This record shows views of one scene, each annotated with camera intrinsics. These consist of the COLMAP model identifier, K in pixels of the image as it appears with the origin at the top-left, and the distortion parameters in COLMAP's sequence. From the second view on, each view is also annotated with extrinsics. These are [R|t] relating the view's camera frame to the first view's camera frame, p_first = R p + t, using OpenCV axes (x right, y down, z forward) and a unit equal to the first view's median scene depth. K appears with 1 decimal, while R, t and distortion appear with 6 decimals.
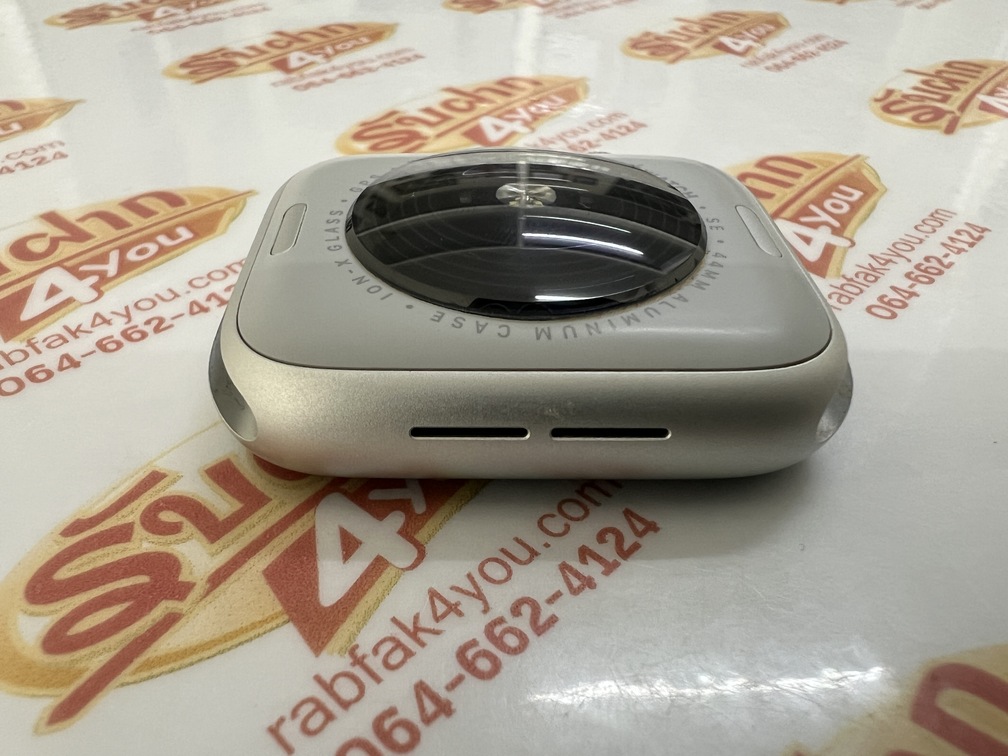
lens RADIAL K [[926.7, 0, 507.7], [0, 926.7, 377.7], [0, 0, 1]] dist [0.002312, -0.030406]
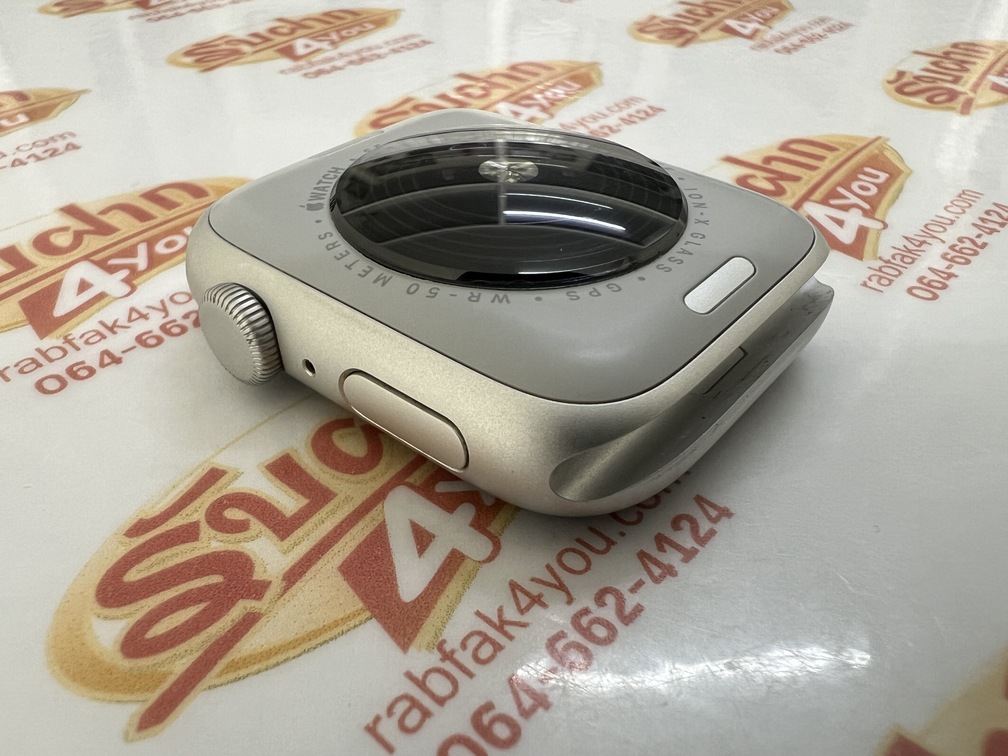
lens RADIAL K [[926.7, 0, 507.8], [0, 926.7, 384.9], [0, 0, 1]] dist [0.002312, -0.030406]
pose [[0.999406, -0.019699, 0.028268, -0.100647], [0.019188, 0.999650, 0.018209, 0.001392], [-0.028617, -0.017655, 0.999435, 0.018204]]
